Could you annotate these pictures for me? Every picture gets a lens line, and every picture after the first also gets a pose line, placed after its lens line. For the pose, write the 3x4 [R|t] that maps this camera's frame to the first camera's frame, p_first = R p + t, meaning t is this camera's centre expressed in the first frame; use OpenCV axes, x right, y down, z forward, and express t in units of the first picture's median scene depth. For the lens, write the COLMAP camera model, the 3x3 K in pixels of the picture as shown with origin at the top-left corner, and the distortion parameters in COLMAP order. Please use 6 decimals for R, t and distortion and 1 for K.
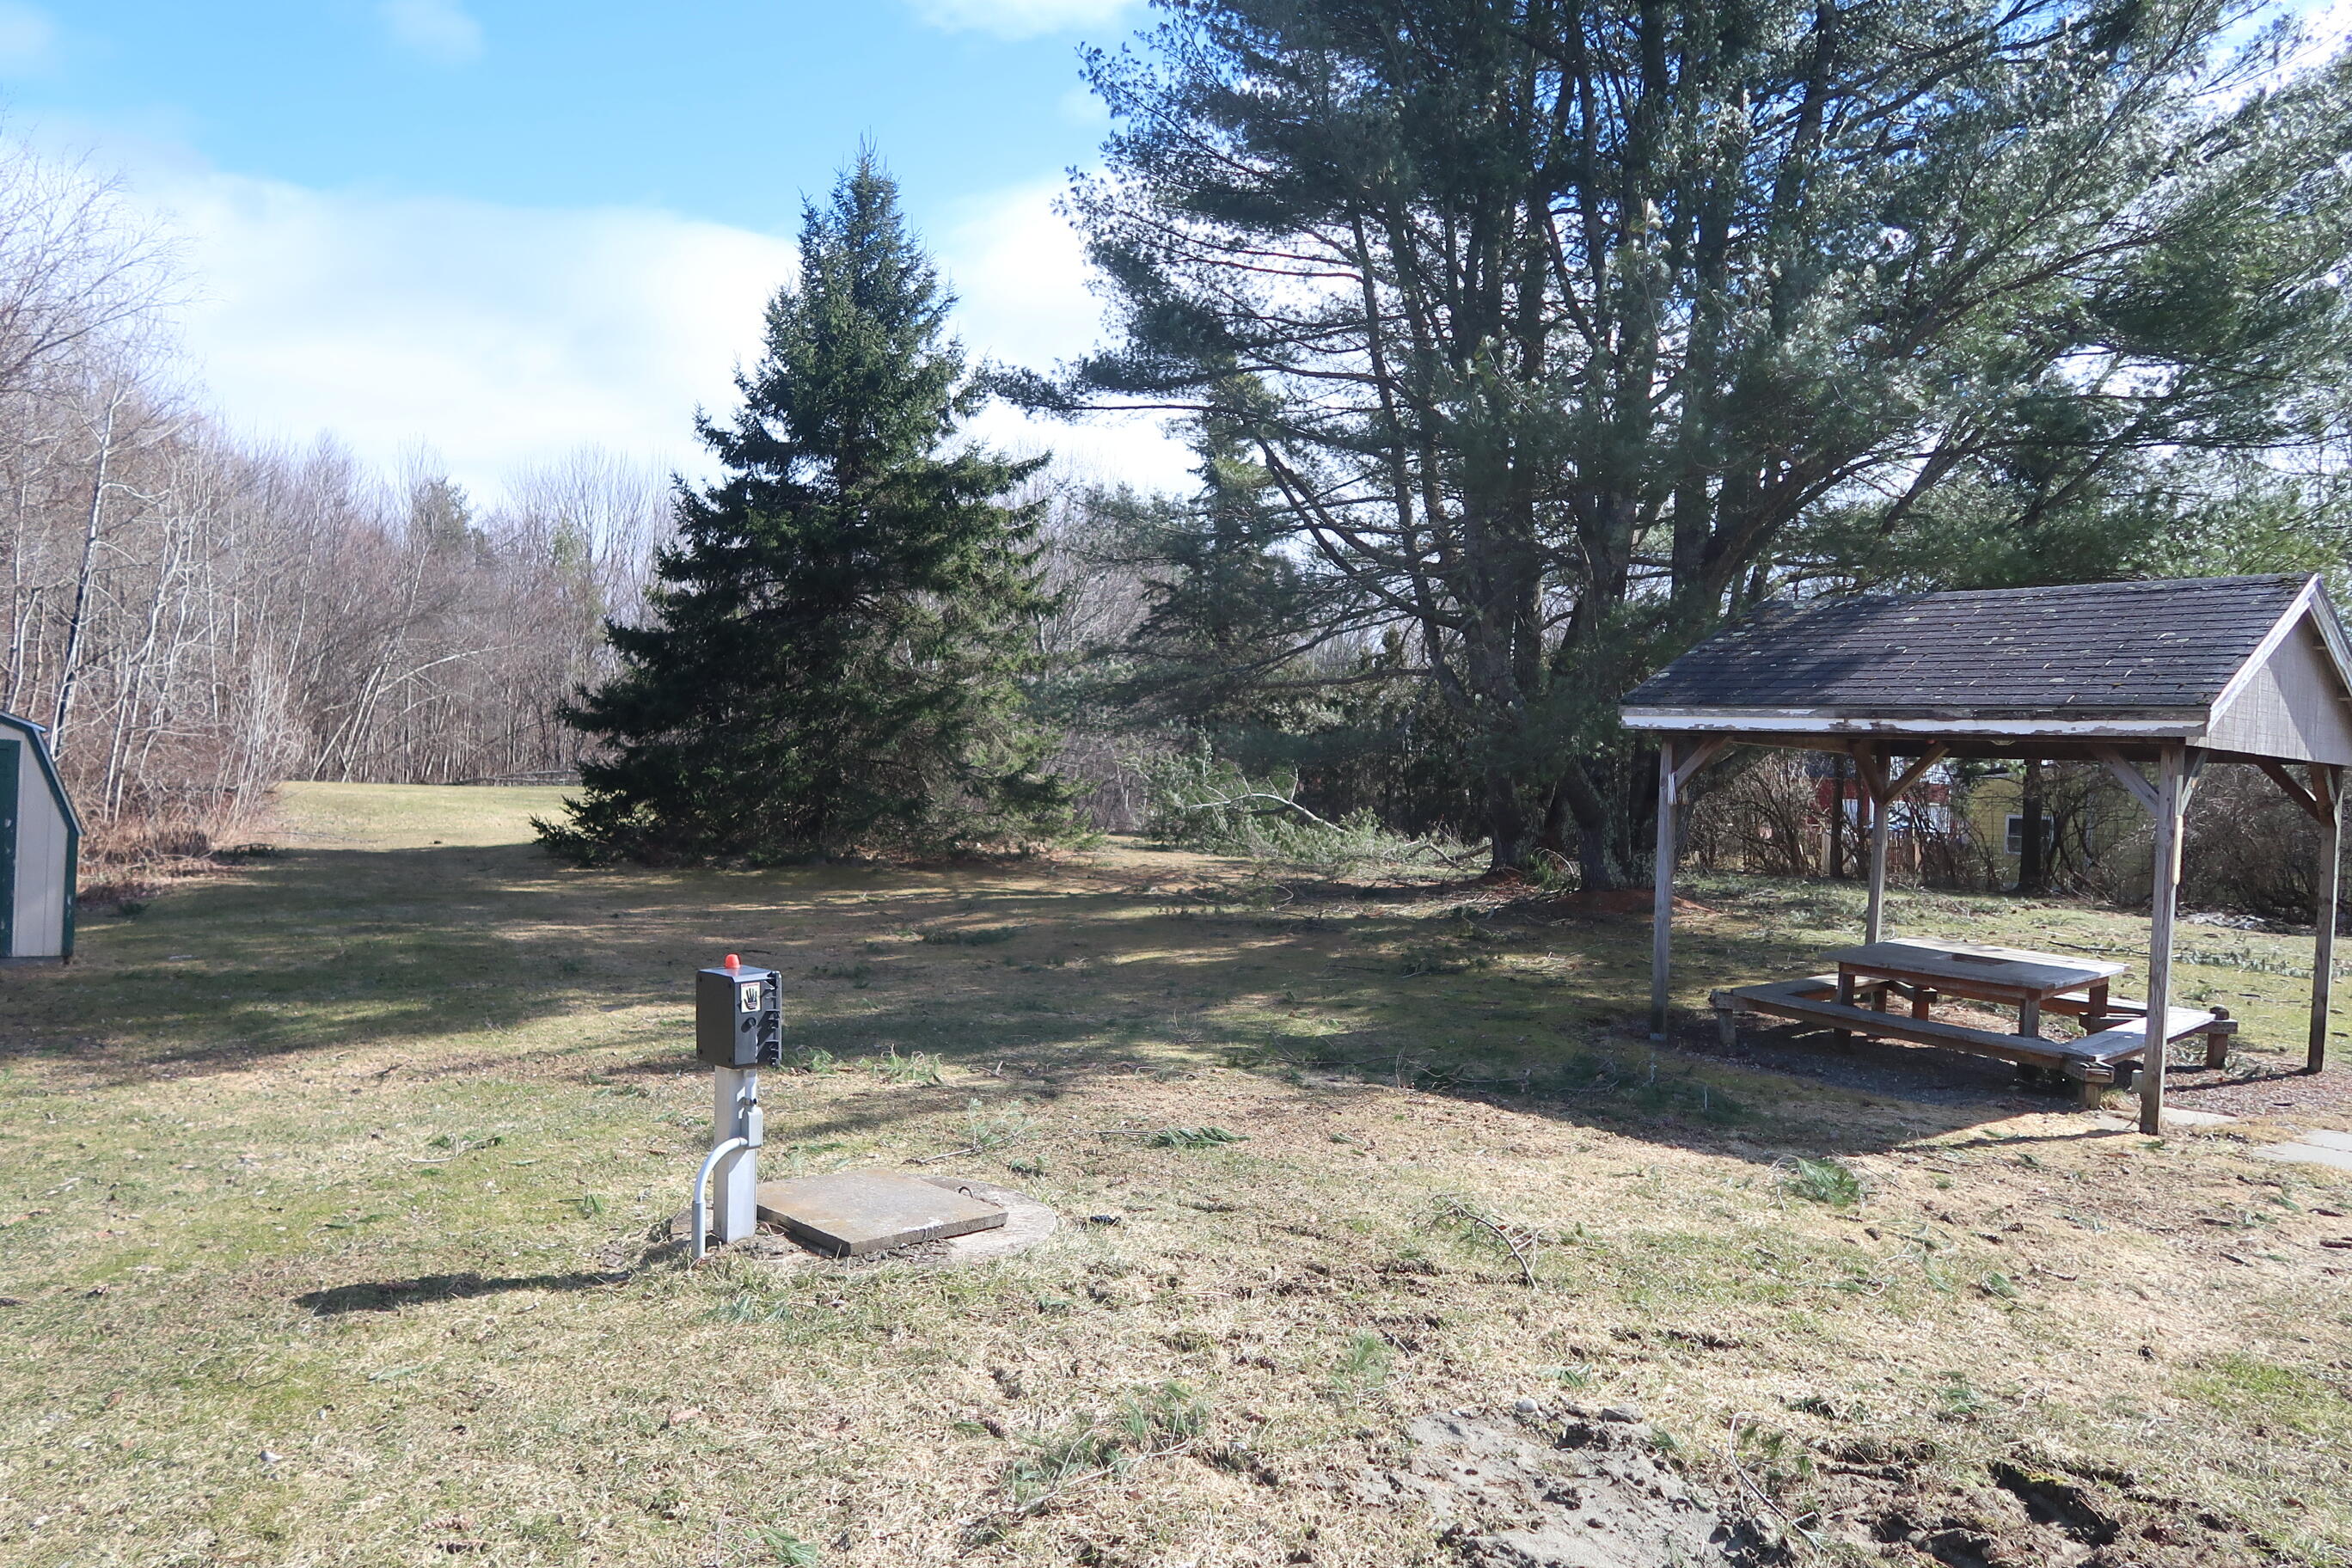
lens RADIAL K [[1600.7, 0, 1181.5], [0, 1600.7, 778.3], [0, 0, 1]] dist [-0.026443, 0.008738]
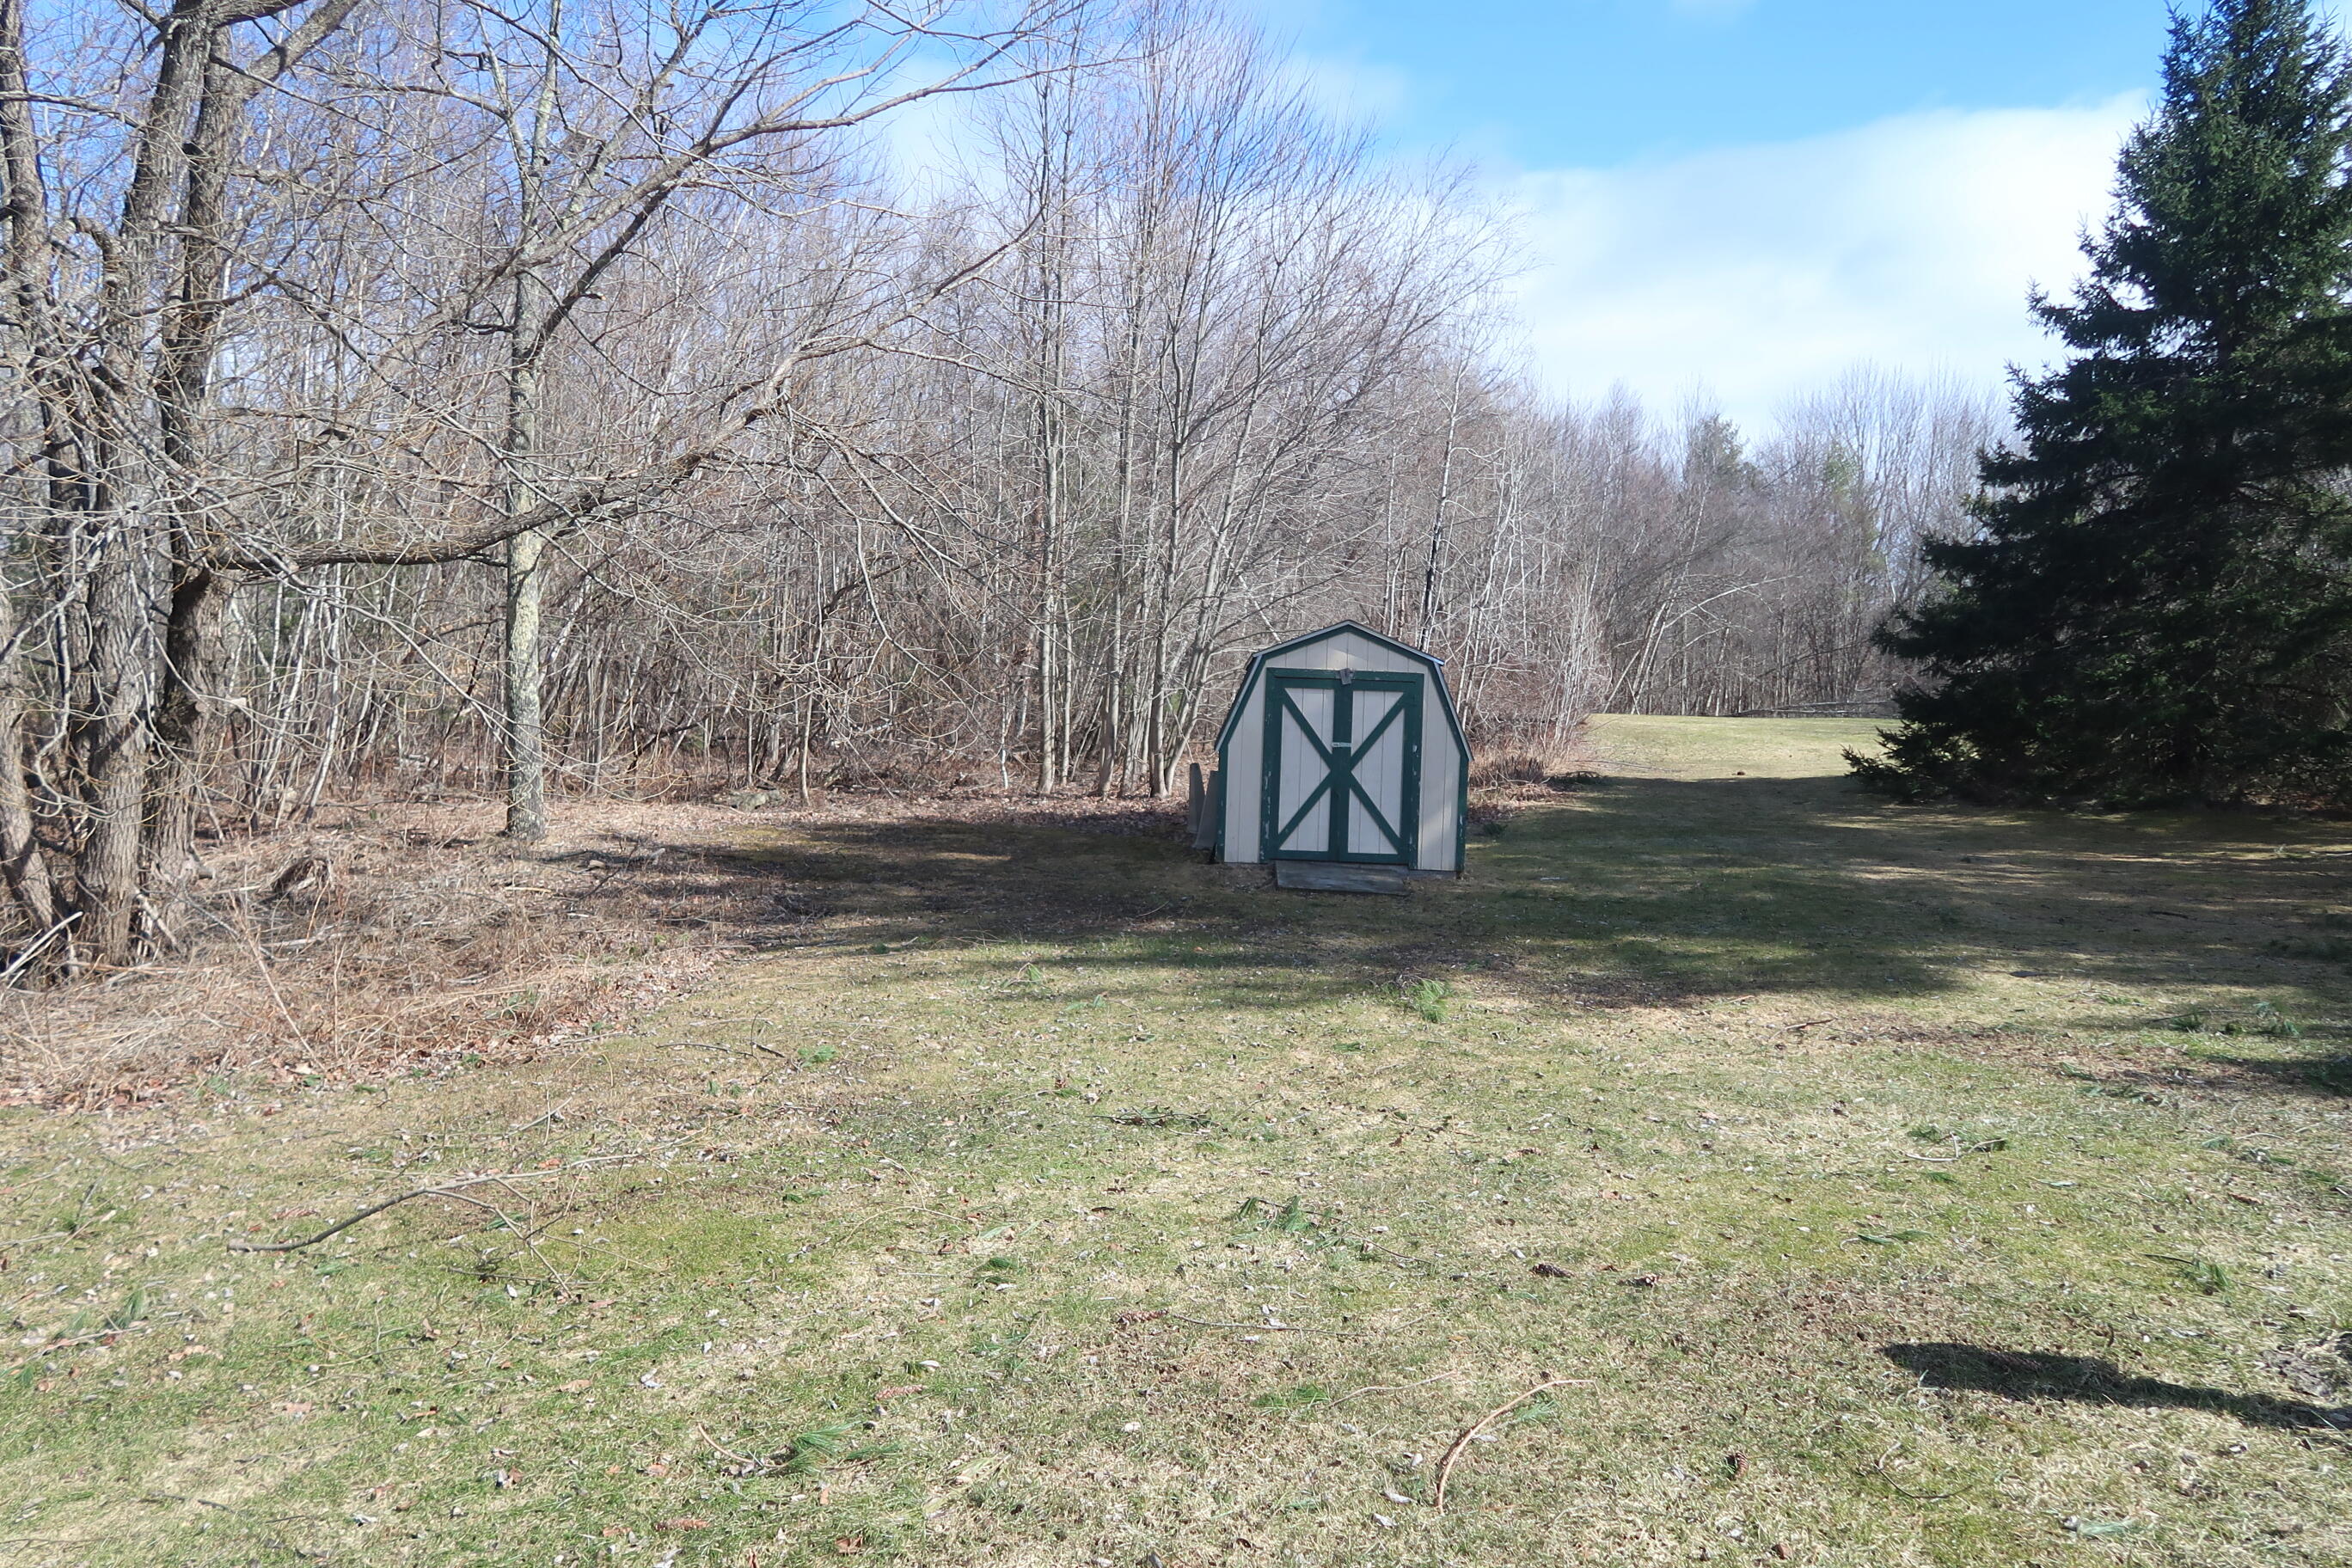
lens RADIAL K [[1600.7, 0, 1181.5], [0, 1600.7, 778.3], [0, 0, 1]] dist [-0.026443, 0.008738]
pose [[0.734681, 0.023753, -0.677997, -0.049376], [0.004725, 0.999183, 0.040125, 0.001581], [0.678397, -0.032682, 0.733968, 0.032391]]
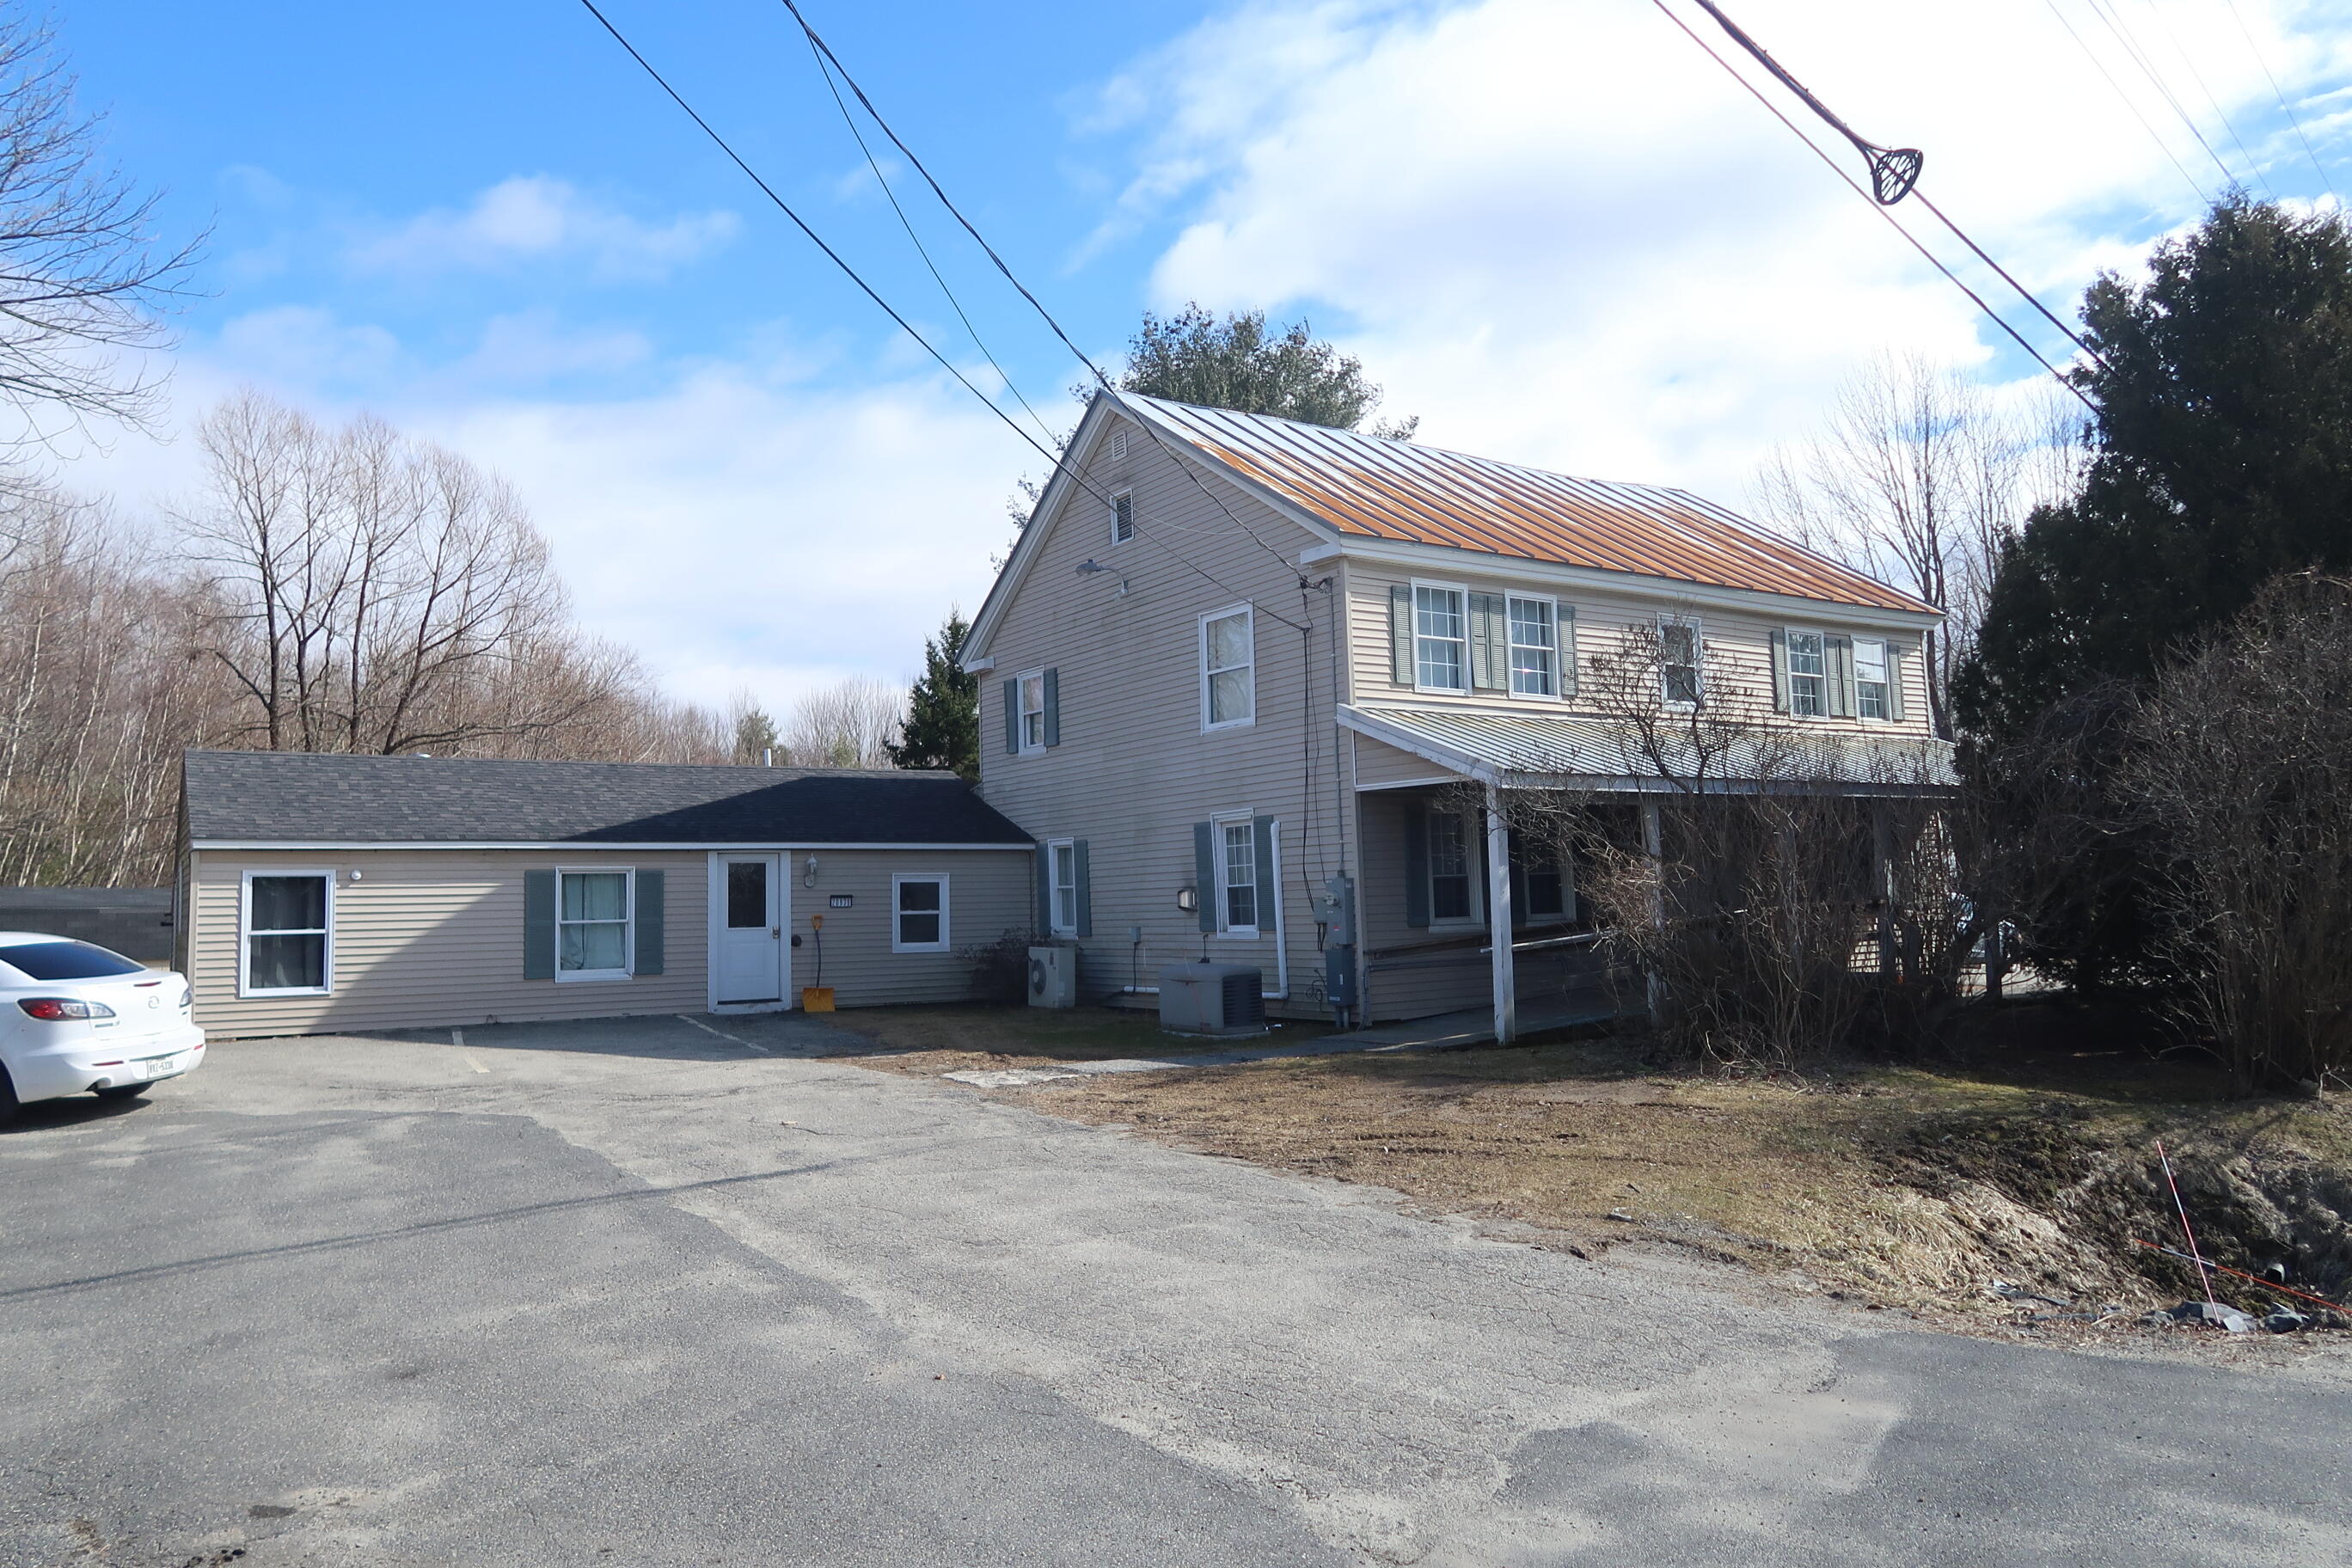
lens RADIAL K [[1600.7, 0, 1181.5], [0, 1600.7, 778.3], [0, 0, 1]] dist [-0.026443, 0.008738]
pose [[0.982869, -0.080665, -0.165715, 0.372153], [0.068273, 0.994521, -0.079168, 0.022511], [0.171193, 0.066498, 0.982991, -0.887241]]
